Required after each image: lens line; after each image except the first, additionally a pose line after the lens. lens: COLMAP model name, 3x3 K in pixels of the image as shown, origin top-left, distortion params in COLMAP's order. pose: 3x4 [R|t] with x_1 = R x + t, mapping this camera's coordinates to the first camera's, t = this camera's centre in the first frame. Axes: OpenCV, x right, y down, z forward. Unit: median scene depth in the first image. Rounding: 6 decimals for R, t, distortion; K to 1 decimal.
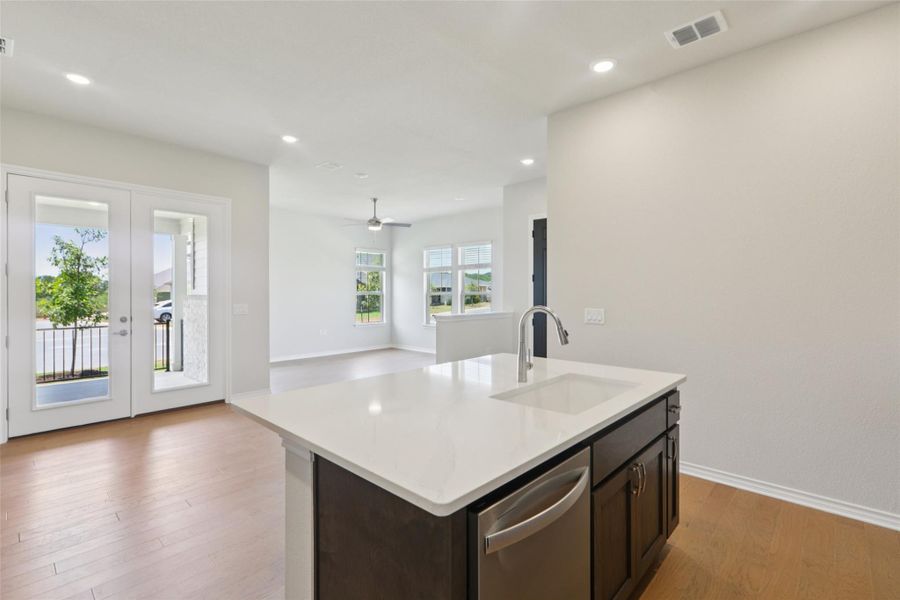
lens RADIAL K [[417.5, 0, 456.2], [0, 417.5, 301.0], [0, 0, 1]] dist [-0.001243, -0.000153]
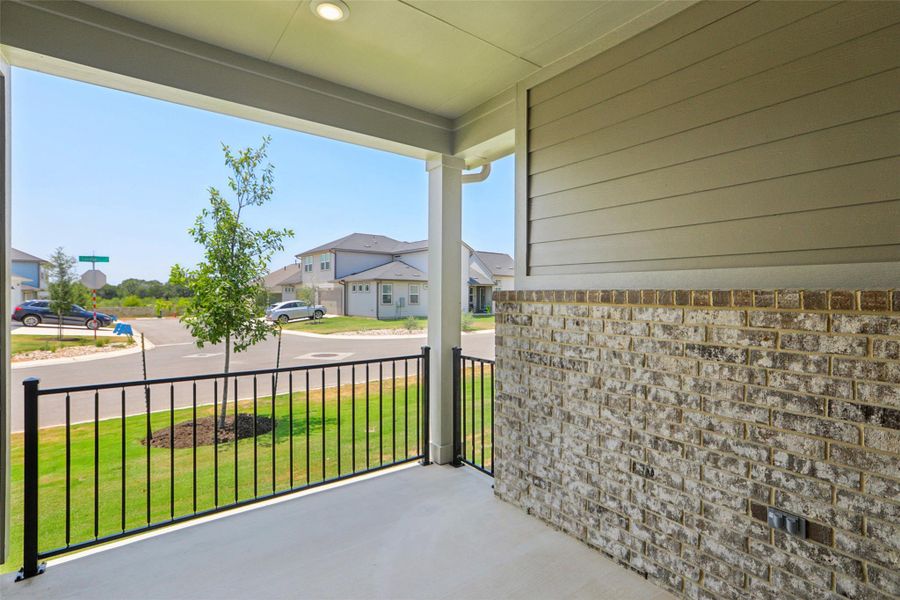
lens RADIAL K [[417.5, 0, 445.9], [0, 417.5, 295.5], [0, 0, 1]] dist [-0.001243, -0.000153]
pose [[0.980078, 0.006257, -0.198515, -0.282192], [-0.010356, 0.999754, -0.019615, -0.000431], [0.198343, 0.021280, 0.979902, 0.274720]]
